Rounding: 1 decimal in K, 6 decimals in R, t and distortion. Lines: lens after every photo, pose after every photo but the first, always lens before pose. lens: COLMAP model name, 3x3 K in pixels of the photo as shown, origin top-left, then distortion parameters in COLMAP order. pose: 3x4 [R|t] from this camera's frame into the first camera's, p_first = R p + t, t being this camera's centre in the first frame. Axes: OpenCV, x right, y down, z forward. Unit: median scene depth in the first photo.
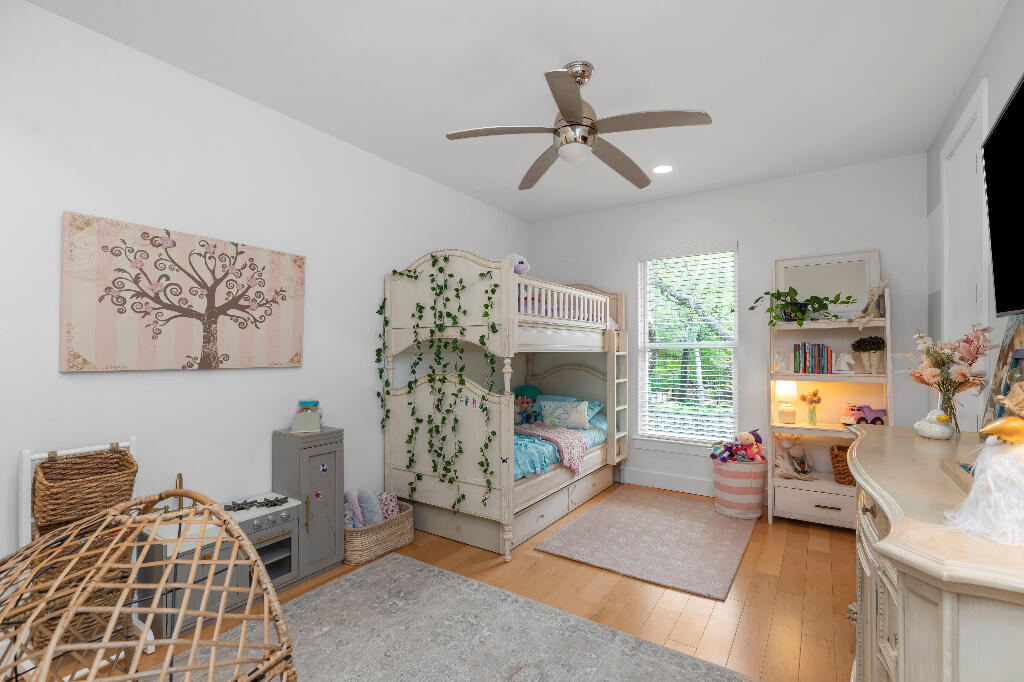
lens RADIAL K [[462.9, 0, 516.8], [0, 462.9, 344.0], [0, 0, 1]] dist [-0.000739, -0.000985]
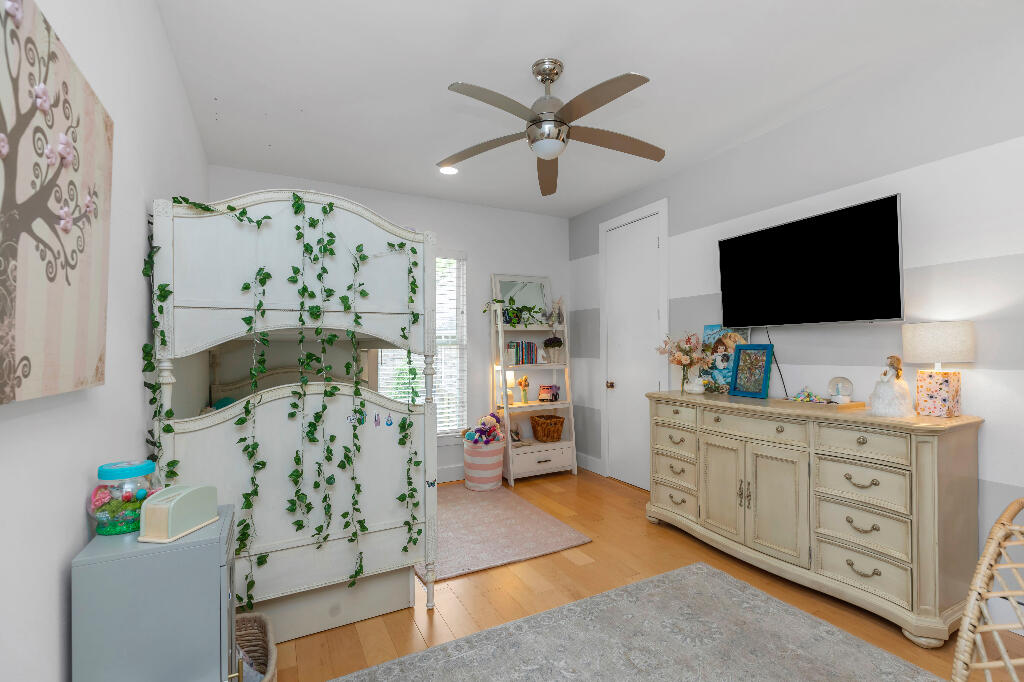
lens RADIAL K [[462.9, 0, 514.2], [0, 462.9, 345.2], [0, 0, 1]] dist [-0.000739, -0.000985]
pose [[0.476874, 0.002030, 0.878969, -0.627057], [-0.005260, 0.999986, 0.000545, 0.009750], [-0.878956, -0.004883, 0.476878, 0.464812]]
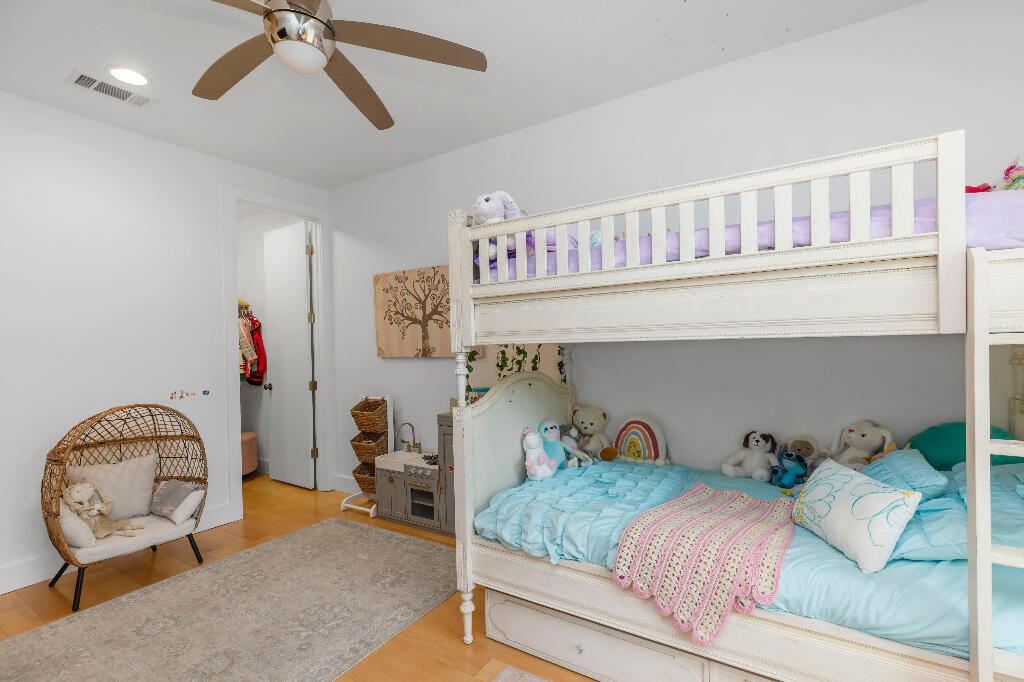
lens RADIAL K [[465.4, 0, 517.5], [0, 465.4, 345.4], [0, 0, 1]] dist [0.002735, -0.000799]
pose [[0.010472, 0.000753, -0.999945, 0.660825], [0.037544, 0.999294, 0.001146, 0.020049], [0.999240, -0.037554, 0.010436, 1.040236]]
